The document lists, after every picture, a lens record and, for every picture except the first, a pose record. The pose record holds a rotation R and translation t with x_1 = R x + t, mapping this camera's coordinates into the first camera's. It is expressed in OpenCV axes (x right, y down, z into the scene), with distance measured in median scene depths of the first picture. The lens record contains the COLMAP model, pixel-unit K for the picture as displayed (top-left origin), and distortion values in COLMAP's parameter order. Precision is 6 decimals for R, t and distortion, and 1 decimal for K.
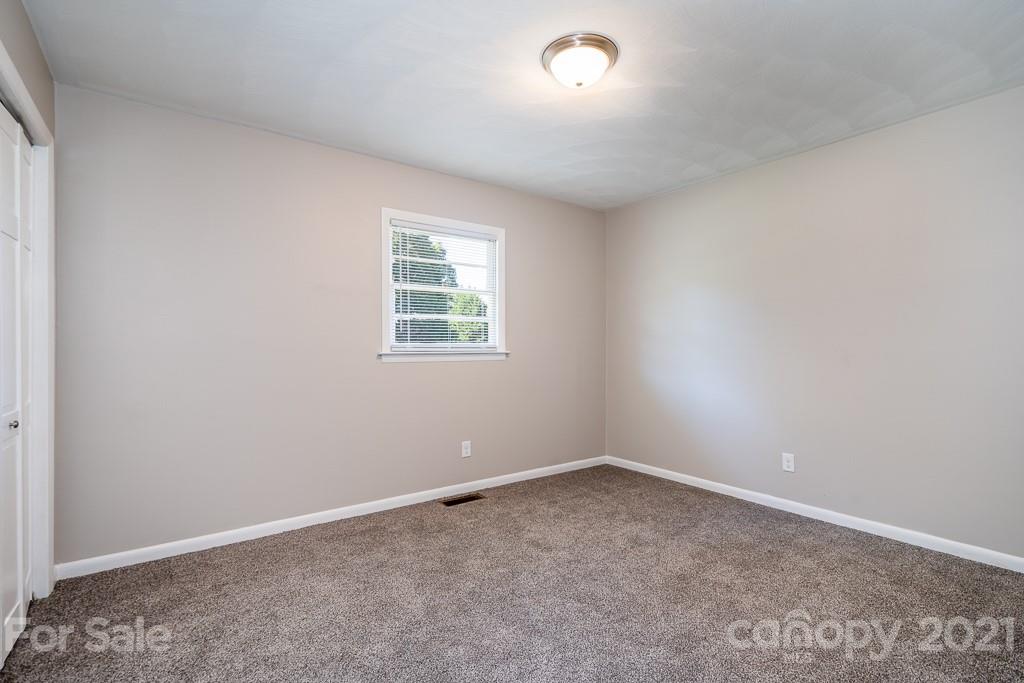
lens RADIAL K [[485.7, 0, 515.3], [0, 485.7, 346.0], [0, 0, 1]] dist [0.013137, -0.002328]
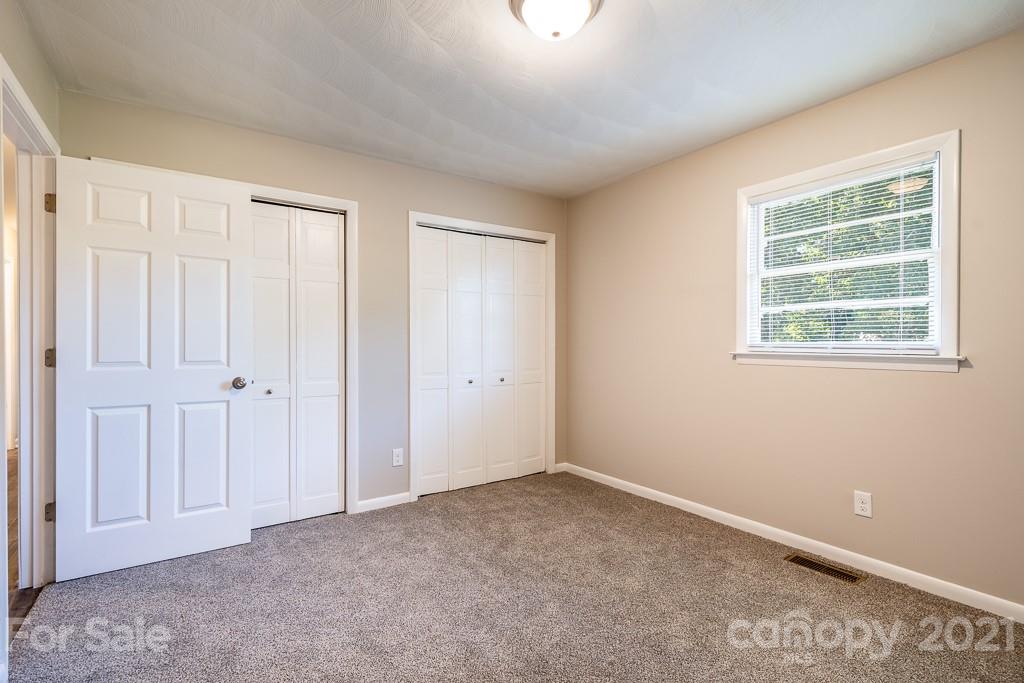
lens RADIAL K [[485.7, 0, 510.0], [0, 485.7, 338.0], [0, 0, 1]] dist [0.013137, -0.002328]
pose [[-0.043769, 0.002729, -0.999038, 0.609115], [0.012482, 0.999920, 0.002185, -0.019490], [0.998964, -0.012375, -0.043799, 0.588205]]
